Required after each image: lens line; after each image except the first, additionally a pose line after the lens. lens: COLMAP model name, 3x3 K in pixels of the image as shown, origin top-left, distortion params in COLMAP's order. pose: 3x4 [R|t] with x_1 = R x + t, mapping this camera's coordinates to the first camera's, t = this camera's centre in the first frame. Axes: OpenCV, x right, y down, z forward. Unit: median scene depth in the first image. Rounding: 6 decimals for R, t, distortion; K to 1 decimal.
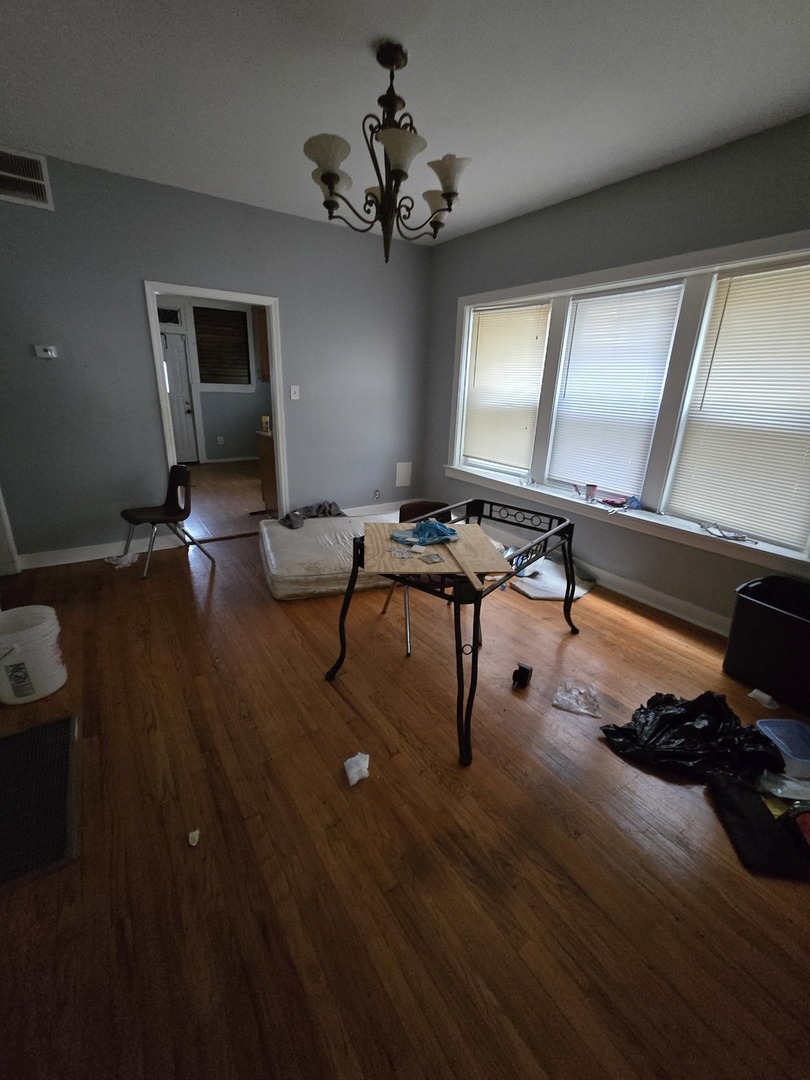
lens RADIAL K [[445.1, 0, 409.9], [0, 445.1, 531.7], [0, 0, 1]] dist [0.000651, -0.001010]
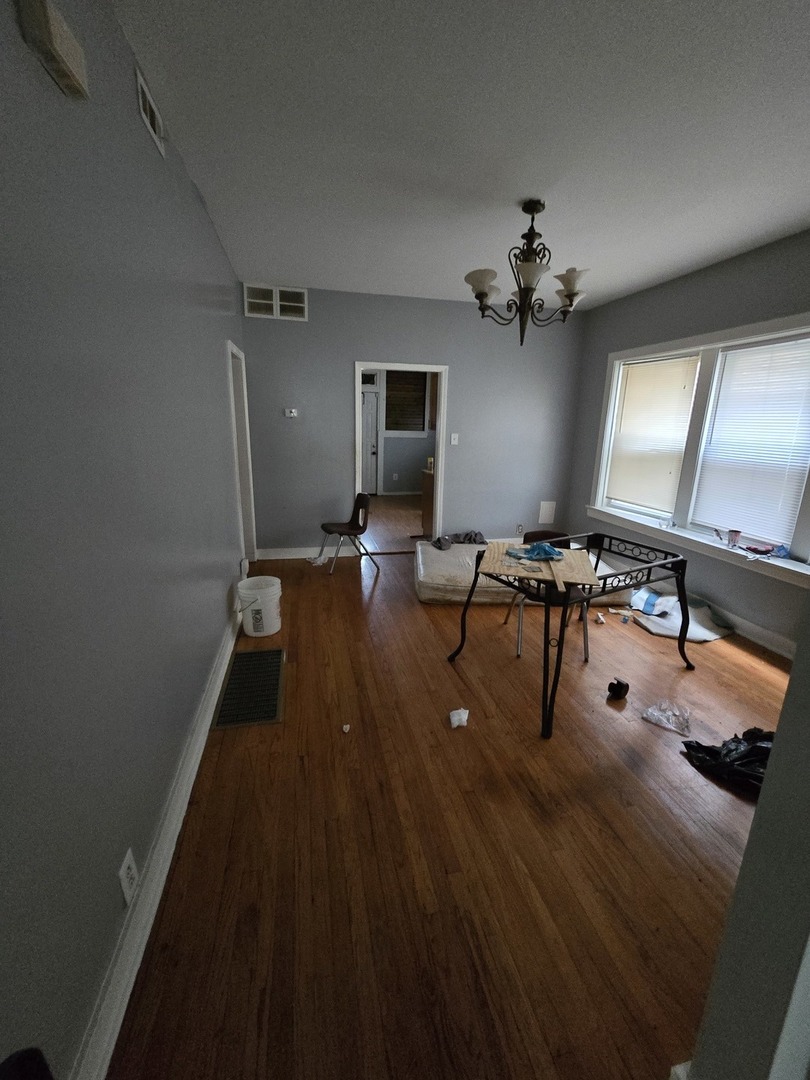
lens RADIAL K [[445.1, 0, 408.6], [0, 445.1, 533.2], [0, 0, 1]] dist [0.000651, -0.001010]
pose [[0.932040, 0.074455, -0.354623, 0.123625], [-0.105194, 0.992112, -0.068176, 0.063660], [0.346750, 0.100847, 0.932521, -0.249475]]
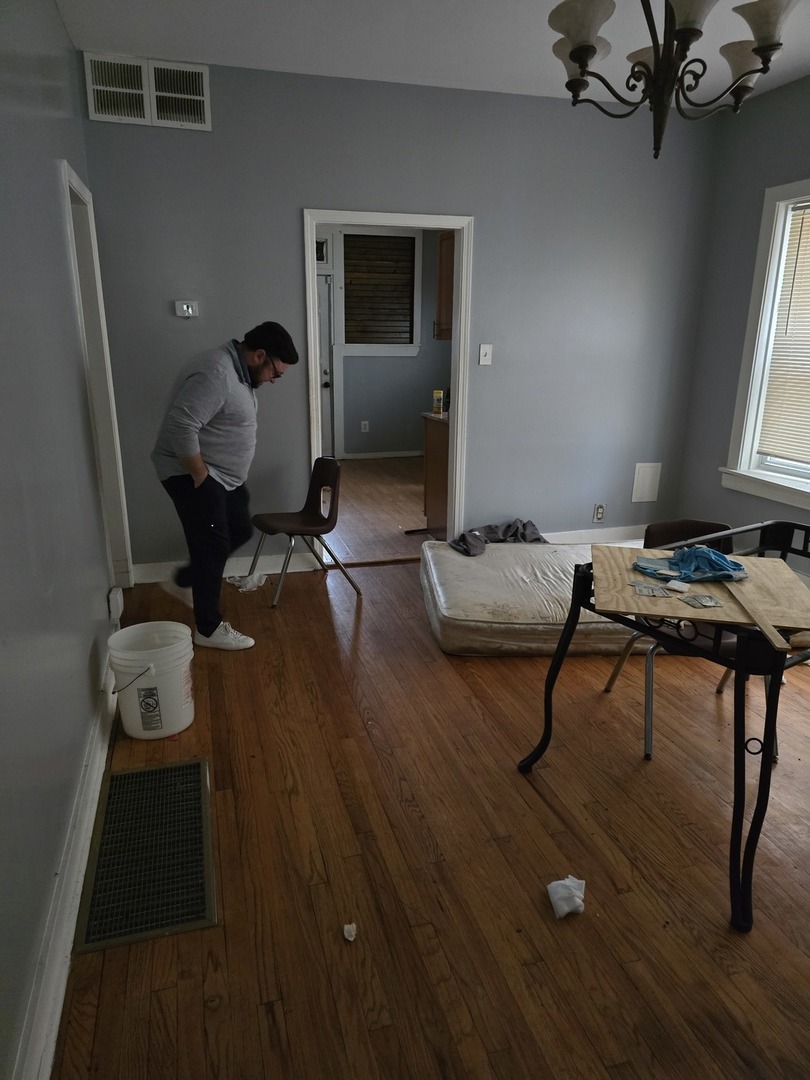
lens RADIAL K [[729.0, 0, 403.4], [0, 729.0, 550.5], [0, 0, 1]] dist [0.060914, -0.055022]
pose [[0.948912, 0.060792, -0.309629, -0.027397], [-0.072832, 0.996966, -0.027465, 0.037041], [0.307020, 0.048613, 0.950461, -0.126708]]
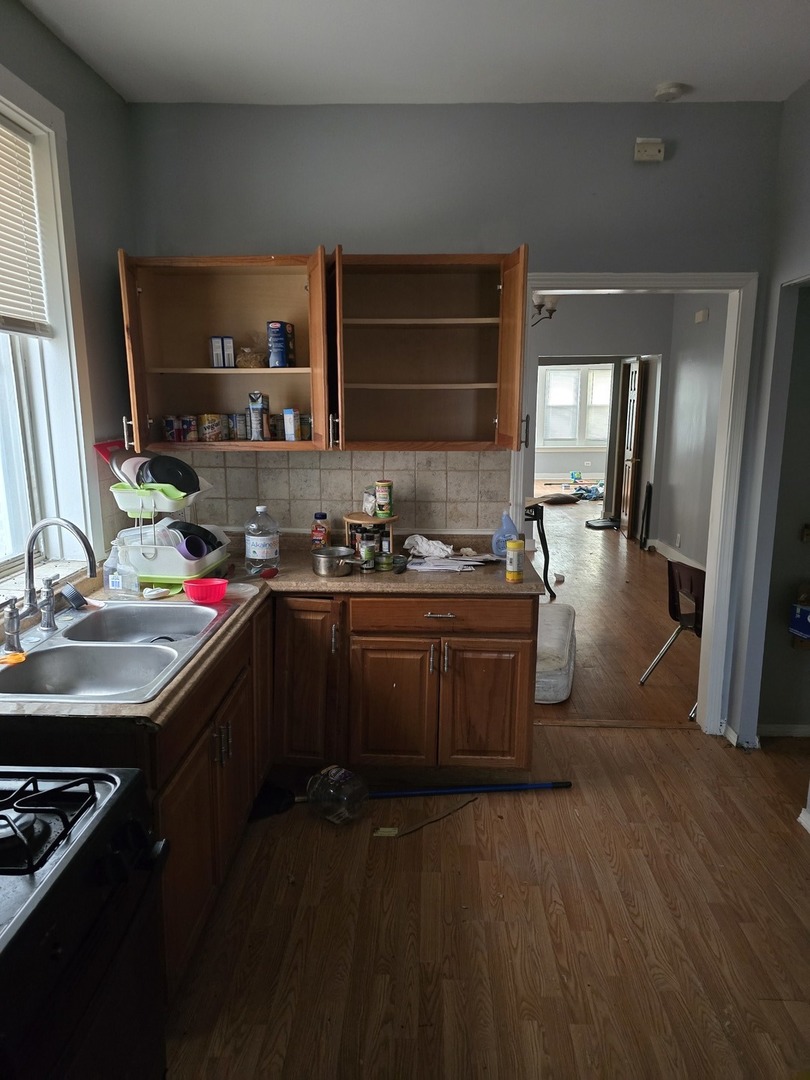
lens RADIAL K [[729.0, 0, 402.3], [0, 729.0, 541.1], [0, 0, 1]] dist [0.060914, -0.055022]
pose [[-0.805908, -0.141950, 0.574771, -1.094132], [0.164608, 0.878827, 0.447847, -0.996772], [-0.568696, 0.455536, -0.684888, 2.689946]]
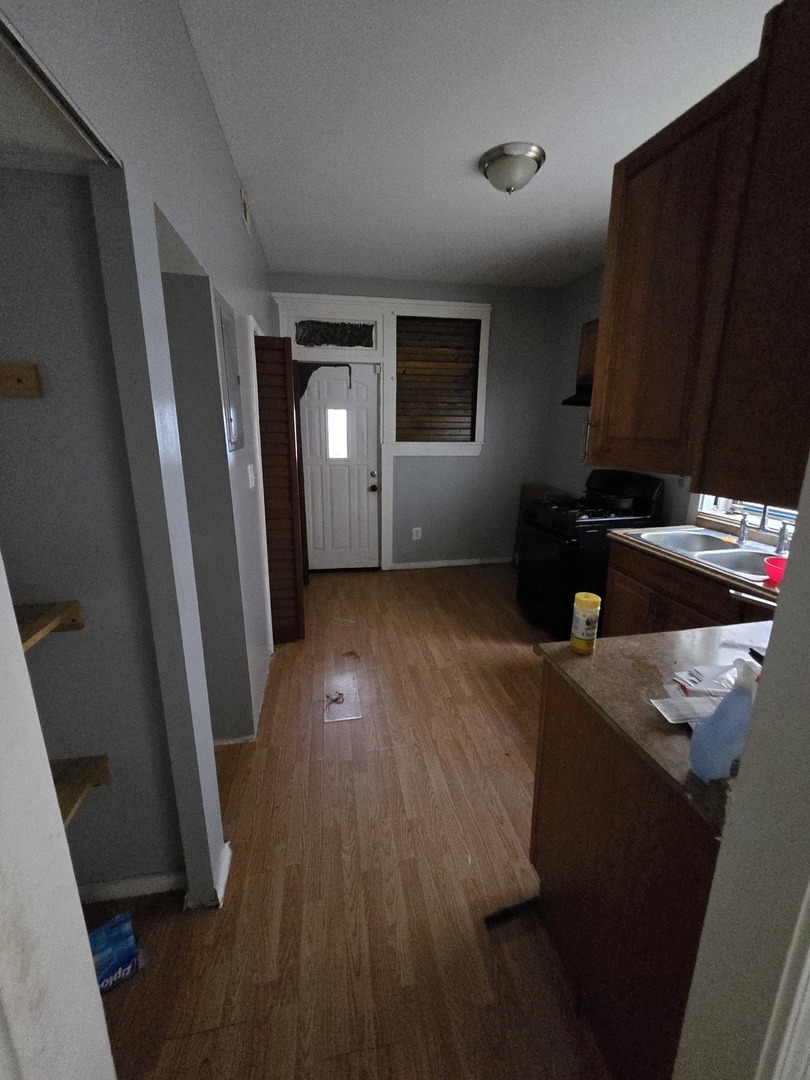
lens RADIAL K [[445.1, 0, 408.1], [0, 445.1, 532.3], [0, 0, 1]] dist [0.000651, -0.001010]
pose [[0.915838, 0.066448, -0.396011, -0.593139], [-0.101959, 0.992373, -0.069283, -0.490478], [0.388387, 0.103829, 0.915628, 1.329007]]
